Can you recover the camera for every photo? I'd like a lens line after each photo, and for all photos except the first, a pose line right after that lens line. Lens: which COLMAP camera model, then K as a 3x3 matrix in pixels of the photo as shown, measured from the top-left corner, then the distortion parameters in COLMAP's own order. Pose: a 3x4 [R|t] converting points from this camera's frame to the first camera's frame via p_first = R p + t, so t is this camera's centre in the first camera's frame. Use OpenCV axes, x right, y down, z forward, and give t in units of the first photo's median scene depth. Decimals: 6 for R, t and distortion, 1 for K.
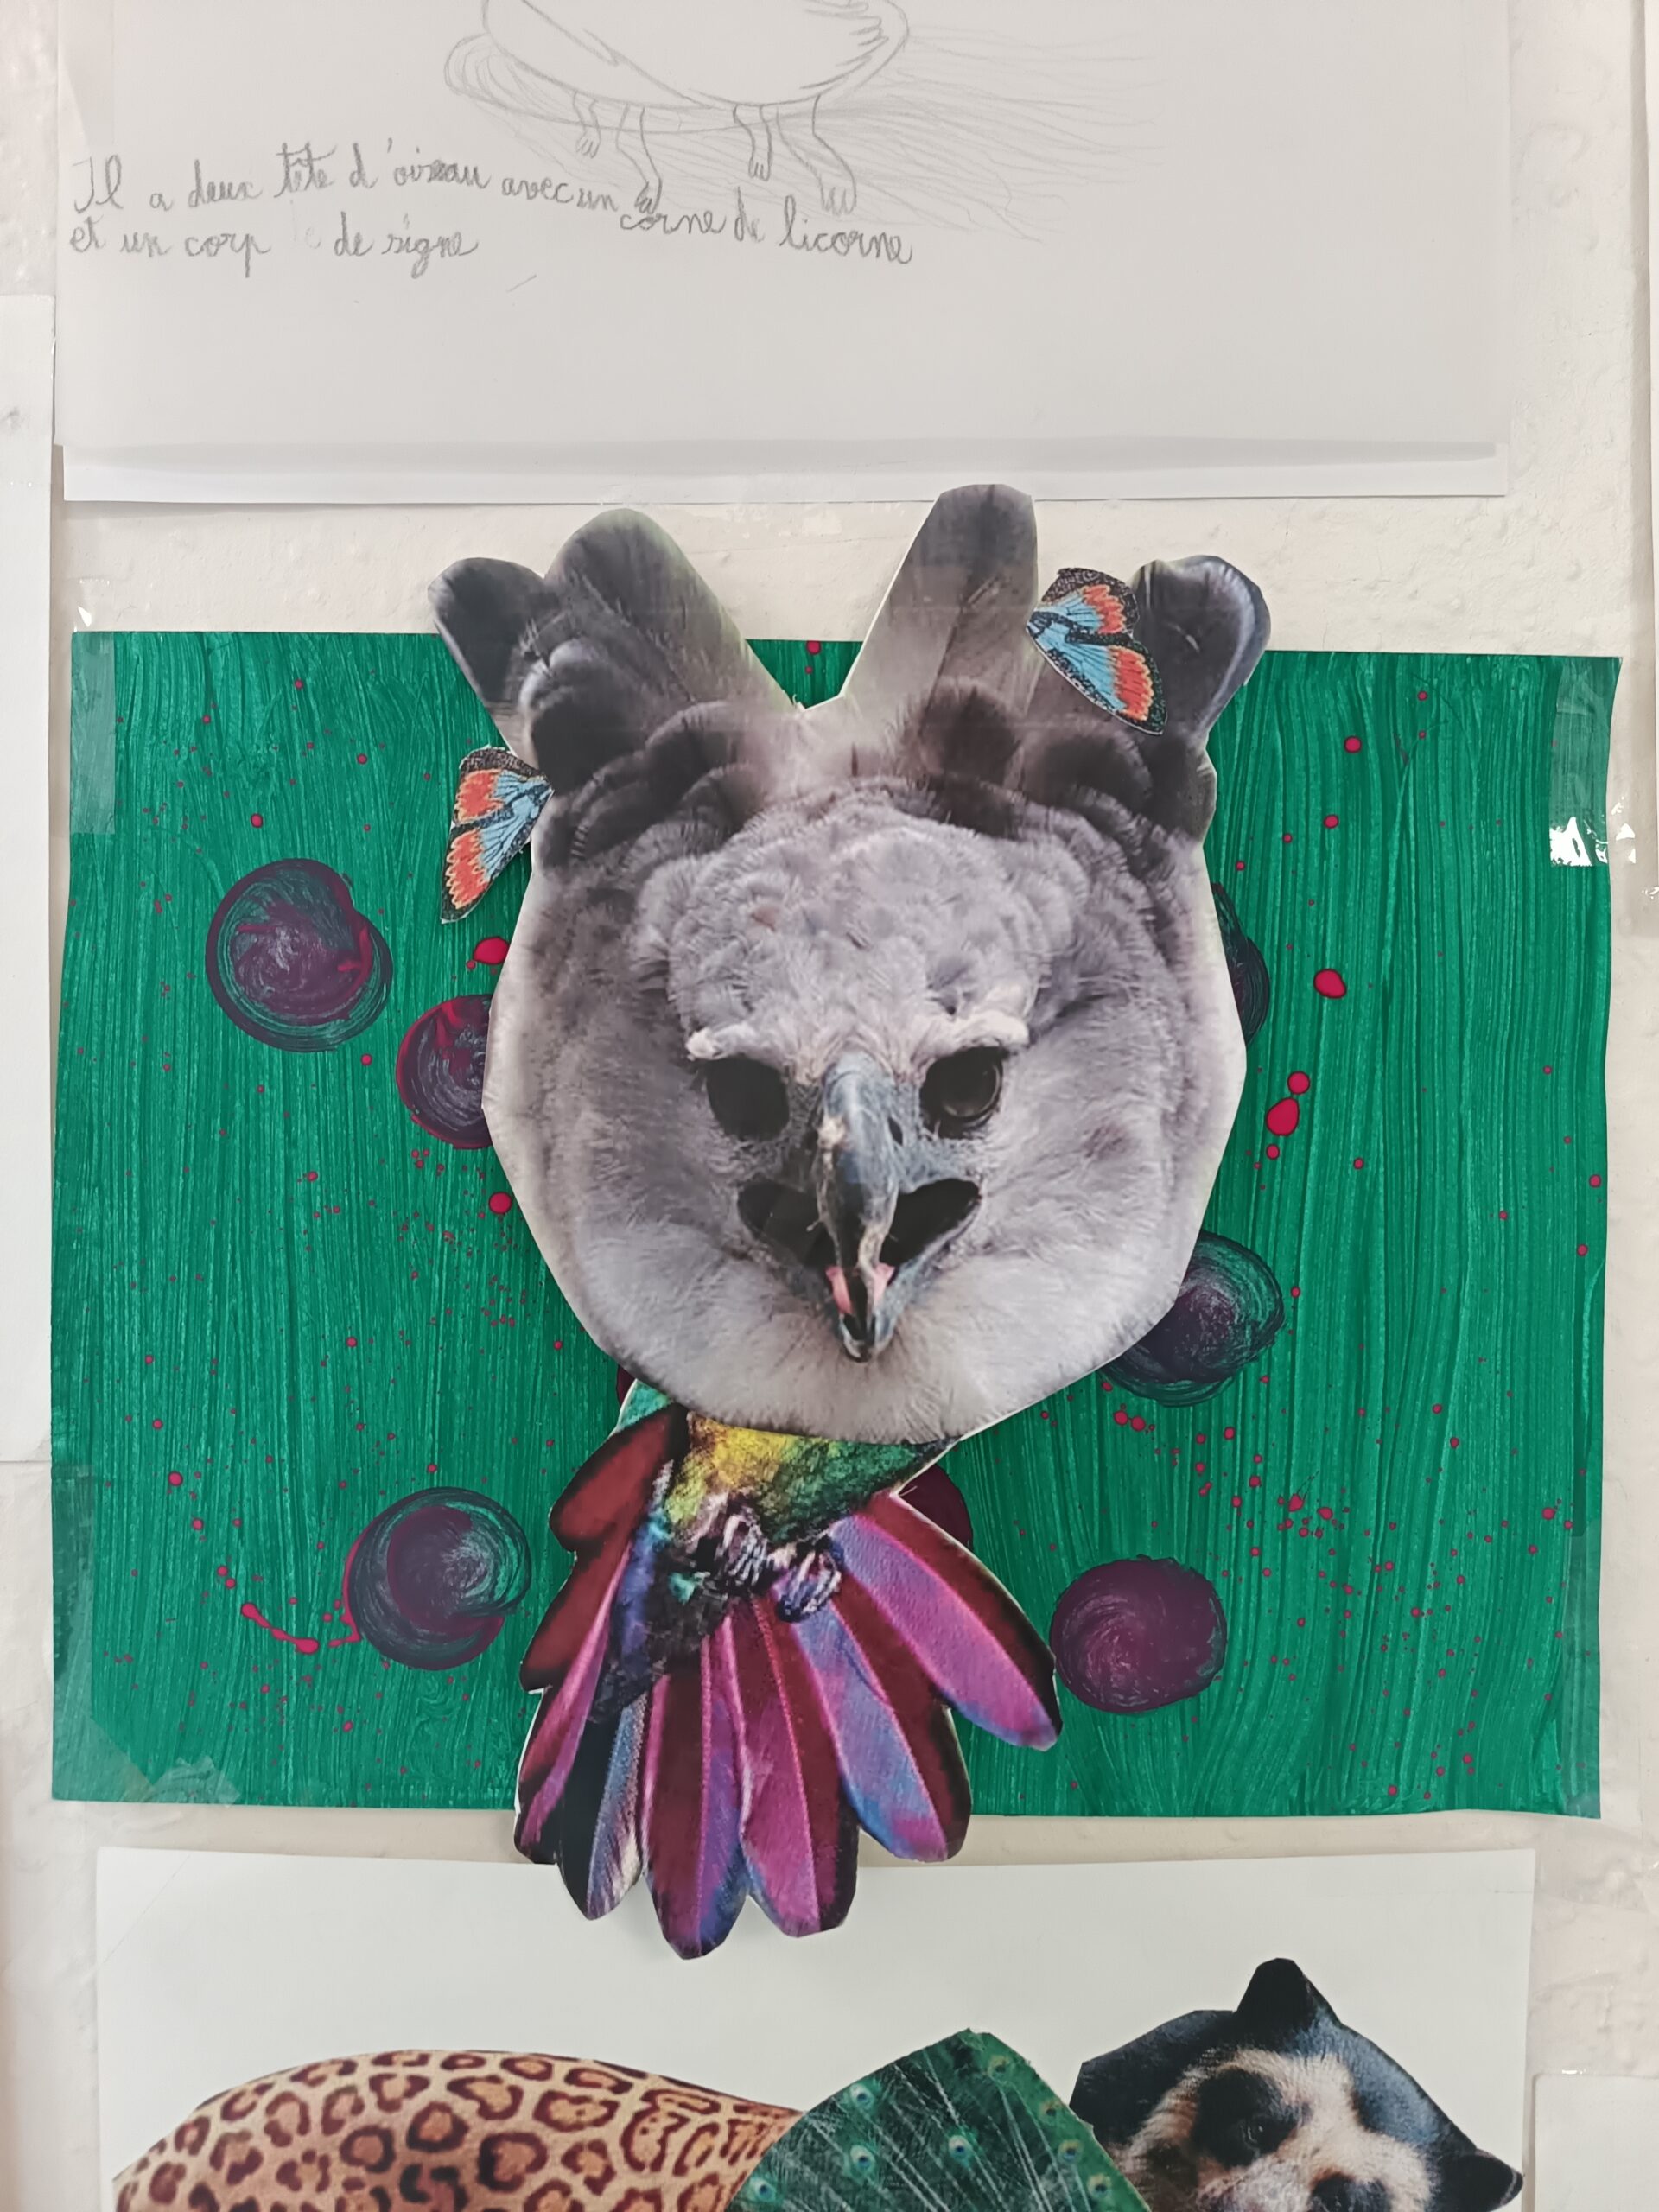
lens RADIAL K [[1535.8, 0, 829.5], [0, 1535.8, 1106.0], [0, 0, 1]] dist [0.083732, -0.115115]
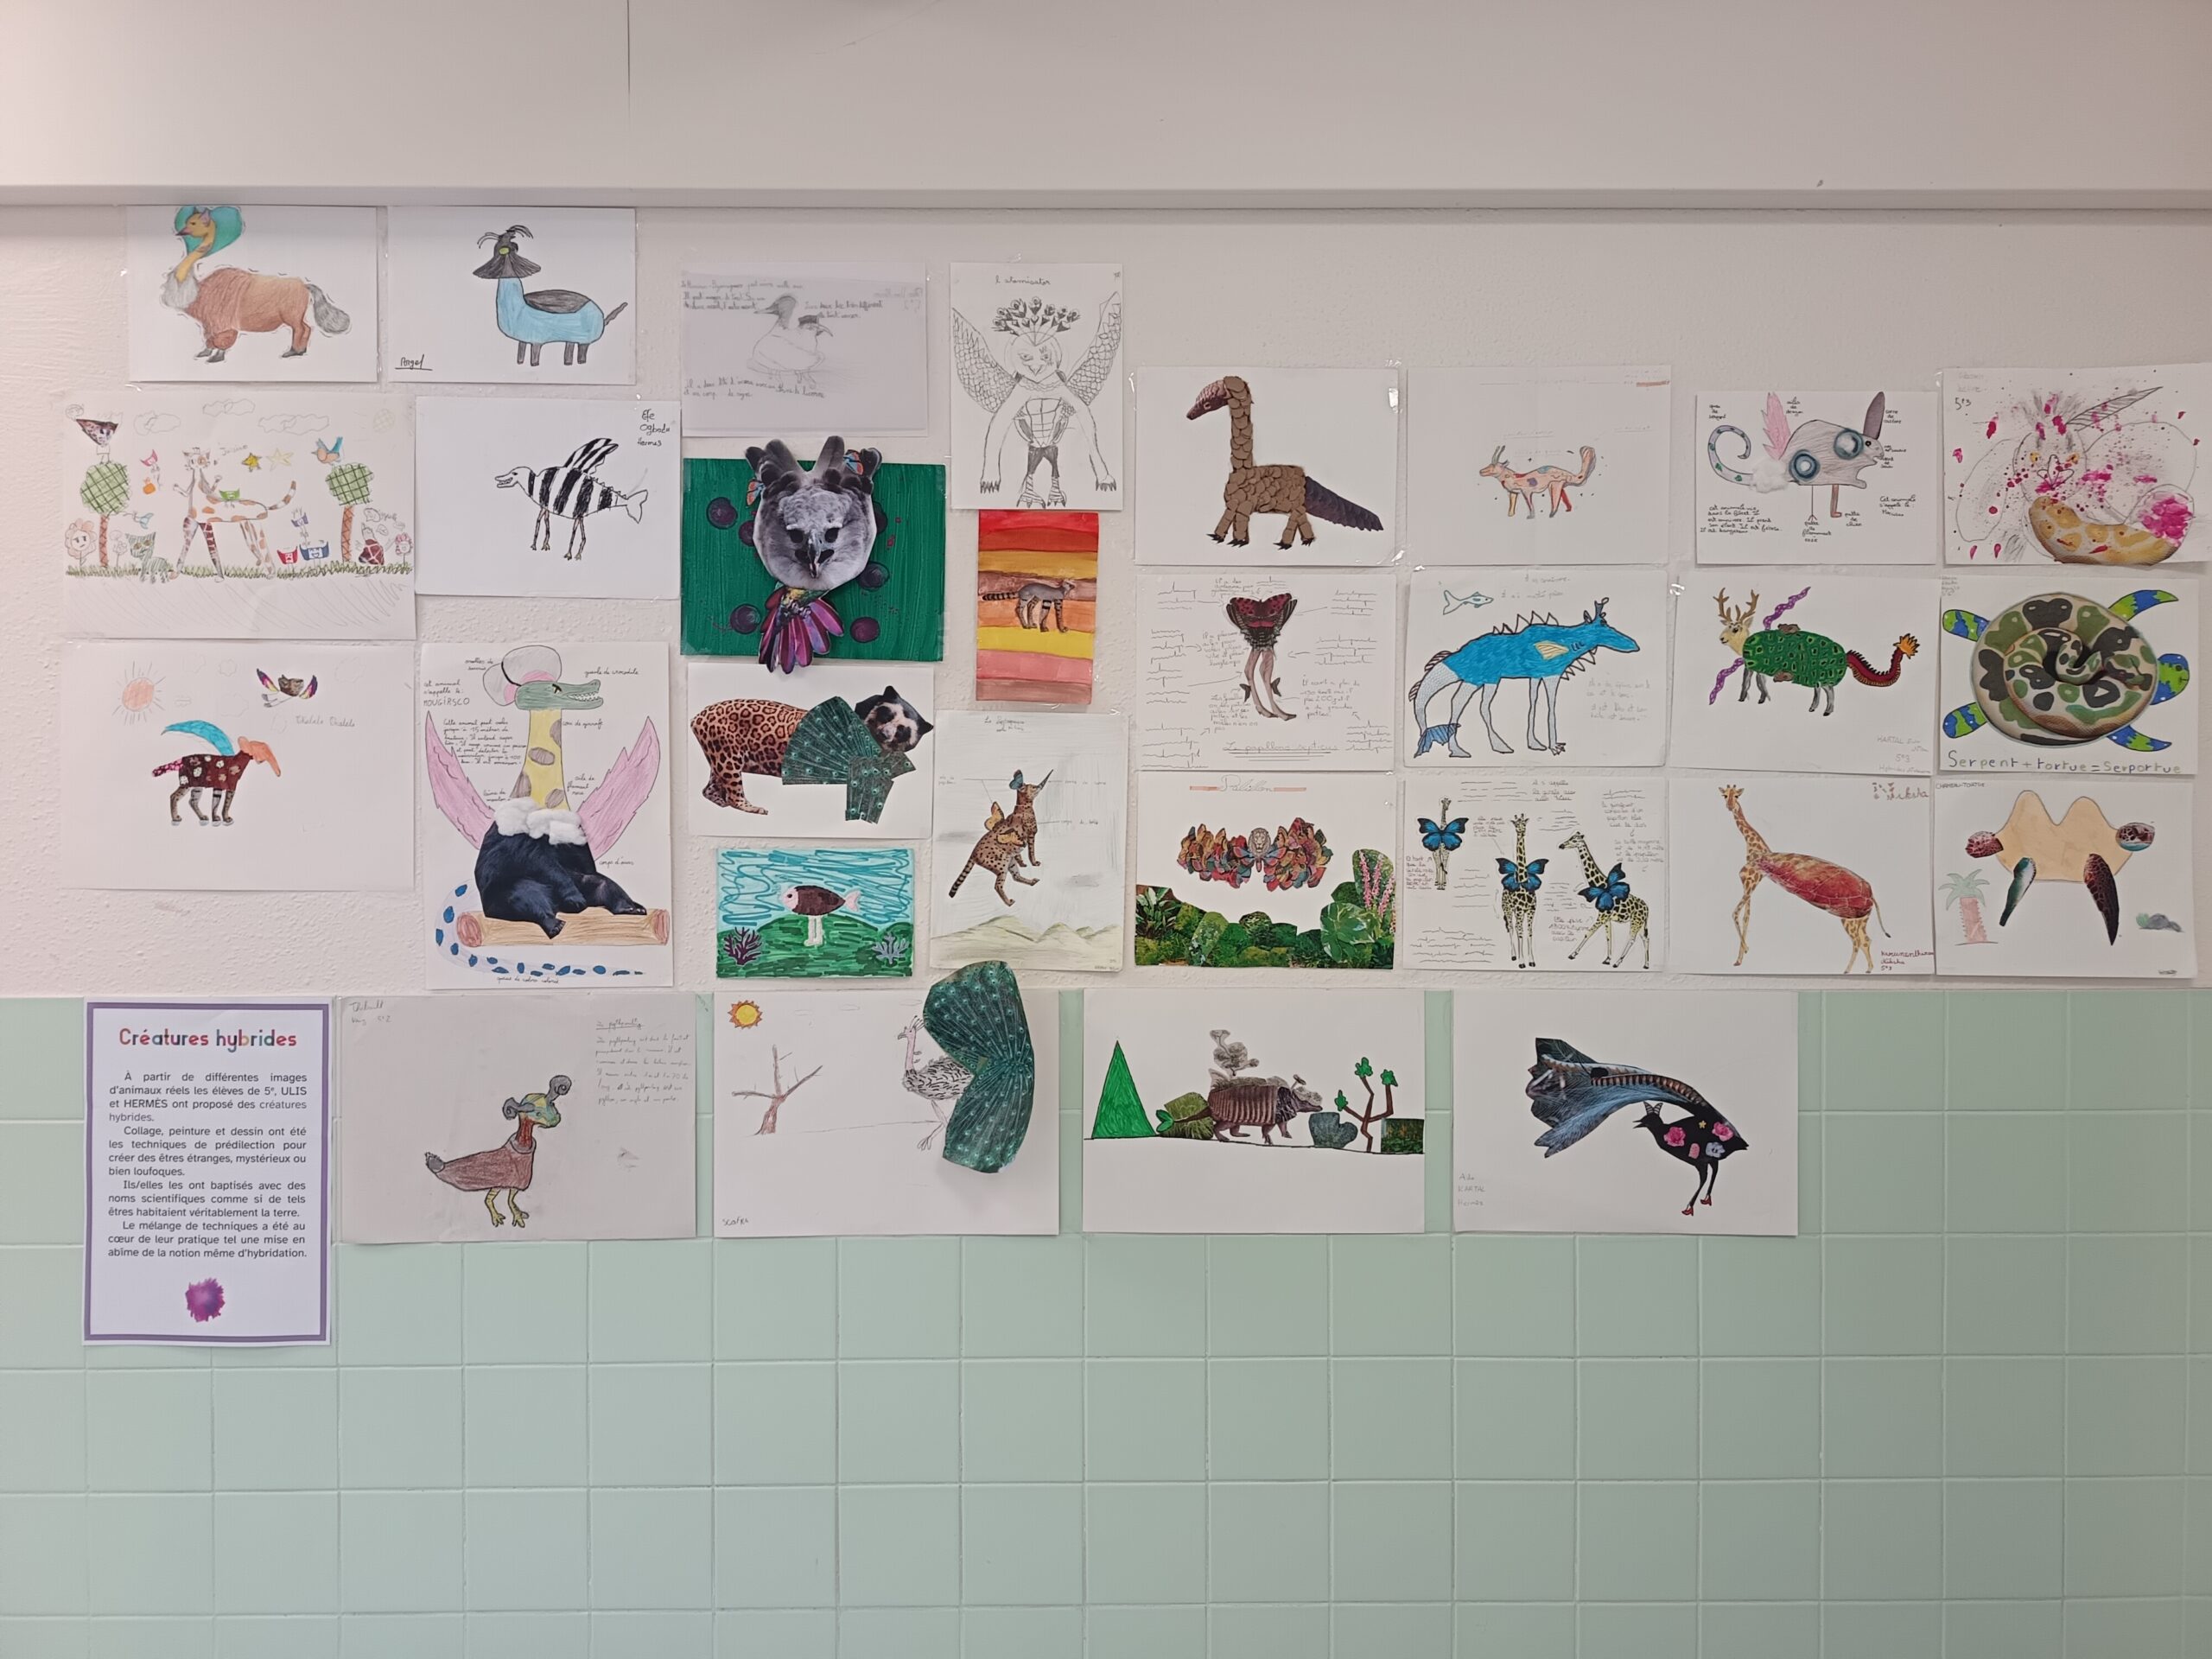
lens RADIAL K [[1535.8, 0, 1118.9], [0, 1535.8, 824.9], [0, 0, 1]] dist [0.083732, -0.115115]
pose [[0.999971, 0.002597, 0.007127, 1.170365], [-0.002615, 0.999993, 0.002616, 1.107061], [-0.007120, -0.002634, 0.999971, -5.074818]]
